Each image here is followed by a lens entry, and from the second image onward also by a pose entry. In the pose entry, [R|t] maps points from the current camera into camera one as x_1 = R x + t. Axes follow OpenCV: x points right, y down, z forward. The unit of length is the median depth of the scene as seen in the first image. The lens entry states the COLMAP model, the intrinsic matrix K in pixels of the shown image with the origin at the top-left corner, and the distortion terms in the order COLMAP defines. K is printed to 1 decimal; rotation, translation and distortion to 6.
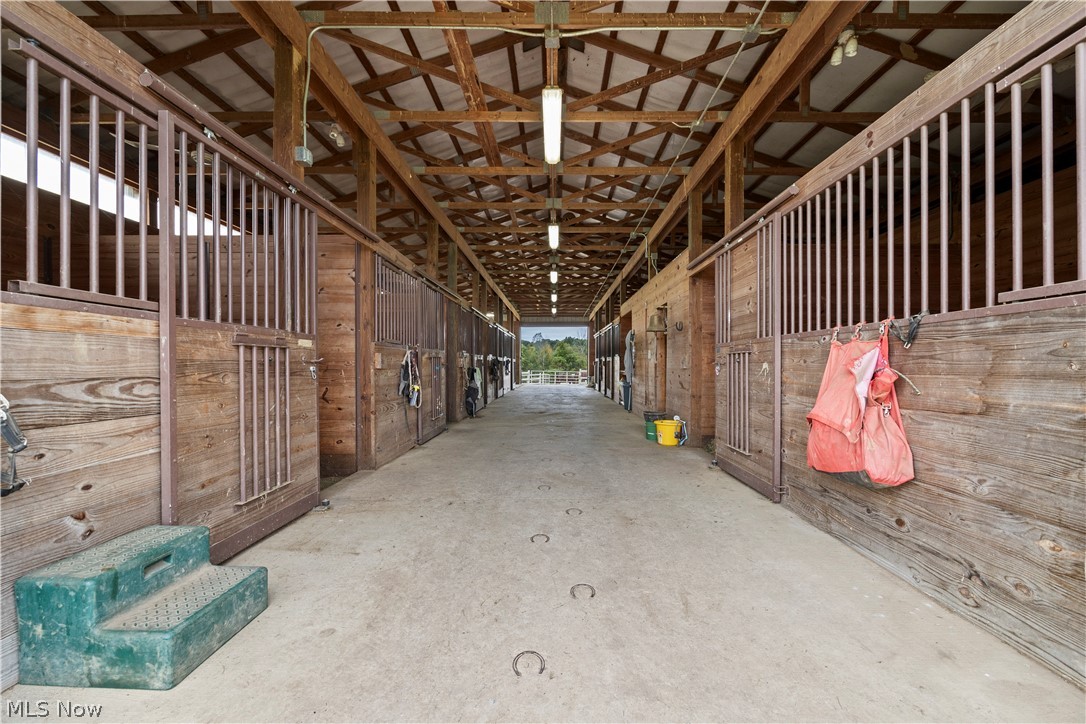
lens RADIAL K [[422.3, 0, 555.3], [0, 422.3, 361.0], [0, 0, 1]] dist [-0.000034, -0.000016]
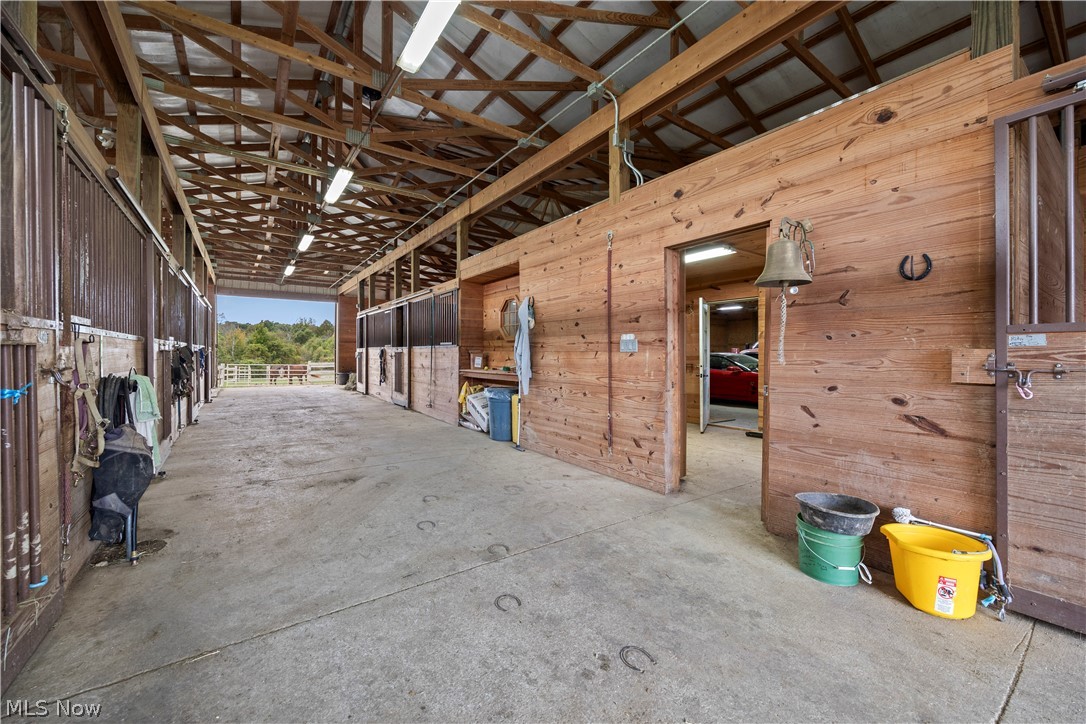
lens RADIAL K [[417.7, 0, 543.0], [0, 417.7, 362.0], [0, 0, 1]] dist [-0.000693, -0.000089]
pose [[0.812615, -0.011680, 0.582683, -0.127967], [-0.004981, 0.999623, 0.026985, -0.005831], [-0.582779, -0.024831, 0.812251, 0.603175]]
